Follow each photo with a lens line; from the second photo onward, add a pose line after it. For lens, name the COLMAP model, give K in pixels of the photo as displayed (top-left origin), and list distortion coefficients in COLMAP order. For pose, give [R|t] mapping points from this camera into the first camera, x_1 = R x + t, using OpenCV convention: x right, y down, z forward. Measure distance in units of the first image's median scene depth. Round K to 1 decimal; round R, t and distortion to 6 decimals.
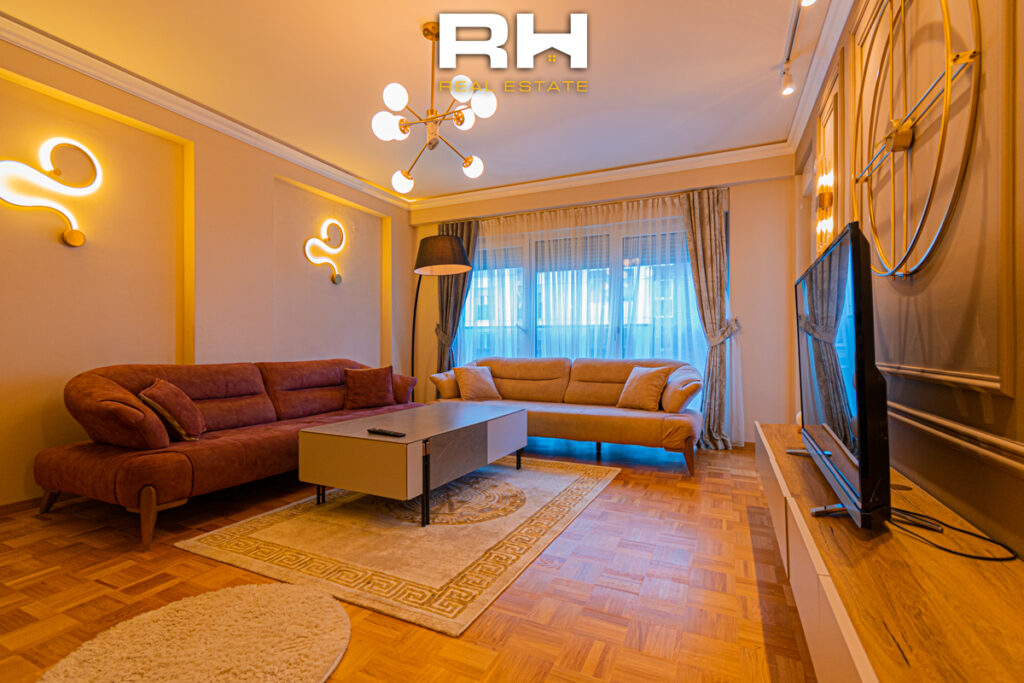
lens RADIAL K [[462.1, 0, 506.1], [0, 462.1, 350.0], [0, 0, 1]] dist [0.000539, 0.000018]
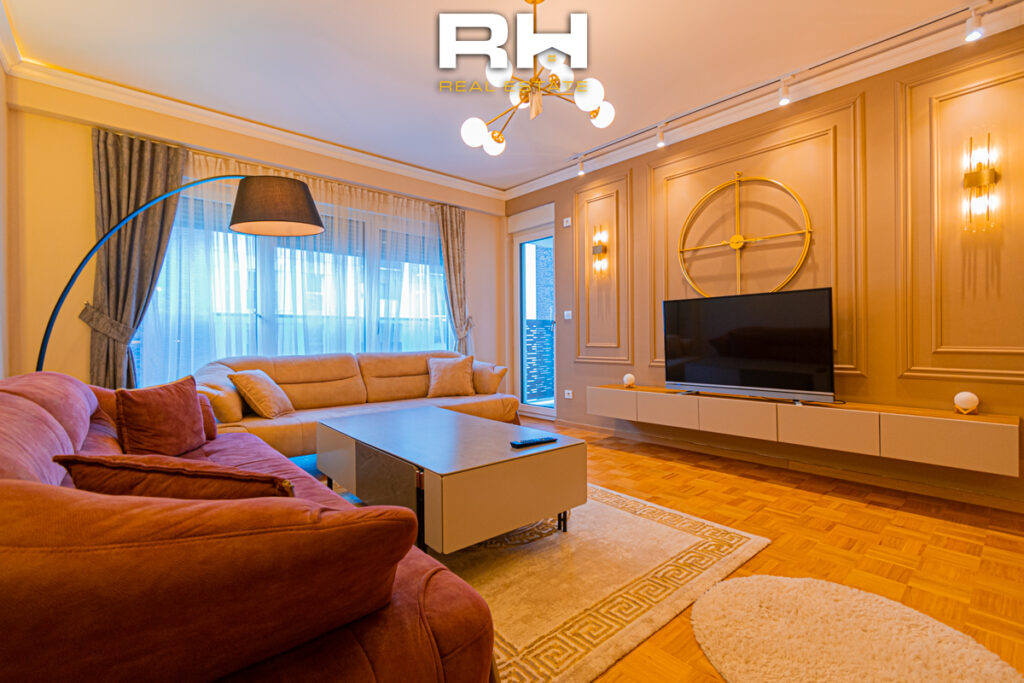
lens RADIAL K [[452.8, 0, 512.0], [0, 452.8, 341.5], [0, 0, 1]] dist [0.001679, -0.000071]
pose [[0.403091, -0.012907, 0.915069, -0.612138], [0.019359, 0.999797, 0.005574, -0.004691], [-0.914955, 0.015468, 0.403259, 0.420501]]
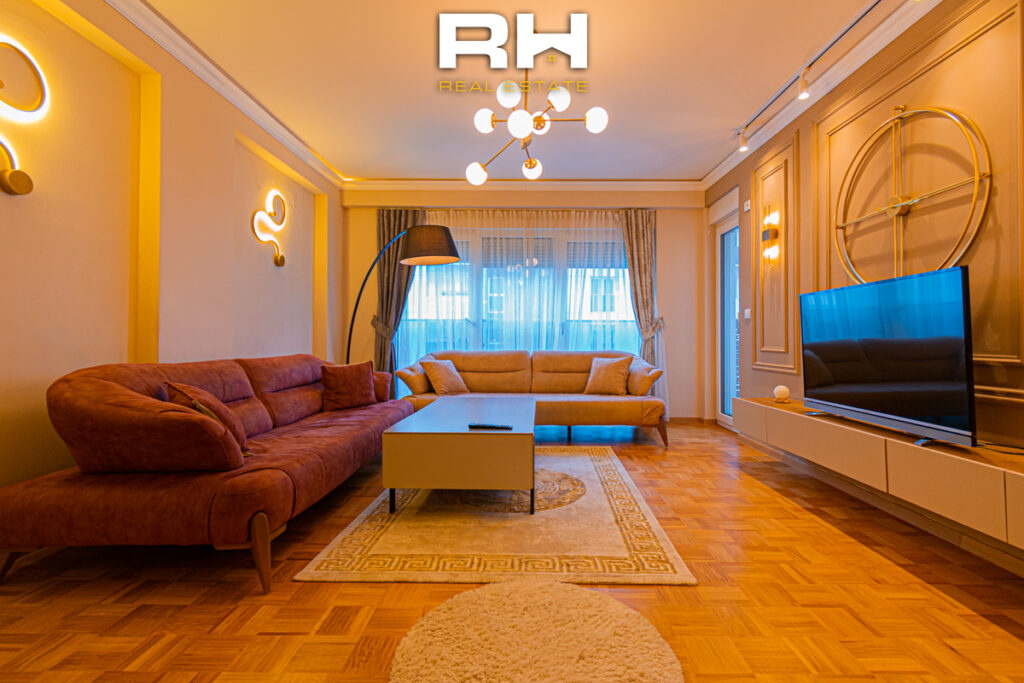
lens RADIAL K [[464.6, 0, 524.9], [0, 464.6, 338.5], [0, 0, 1]] dist [0.001504, -0.000122]
pose [[0.907124, 0.001782, 0.420859, -0.366891], [0.002813, 0.999943, -0.010299, 0.000421], [-0.420853, 0.010526, 0.907068, 0.035715]]
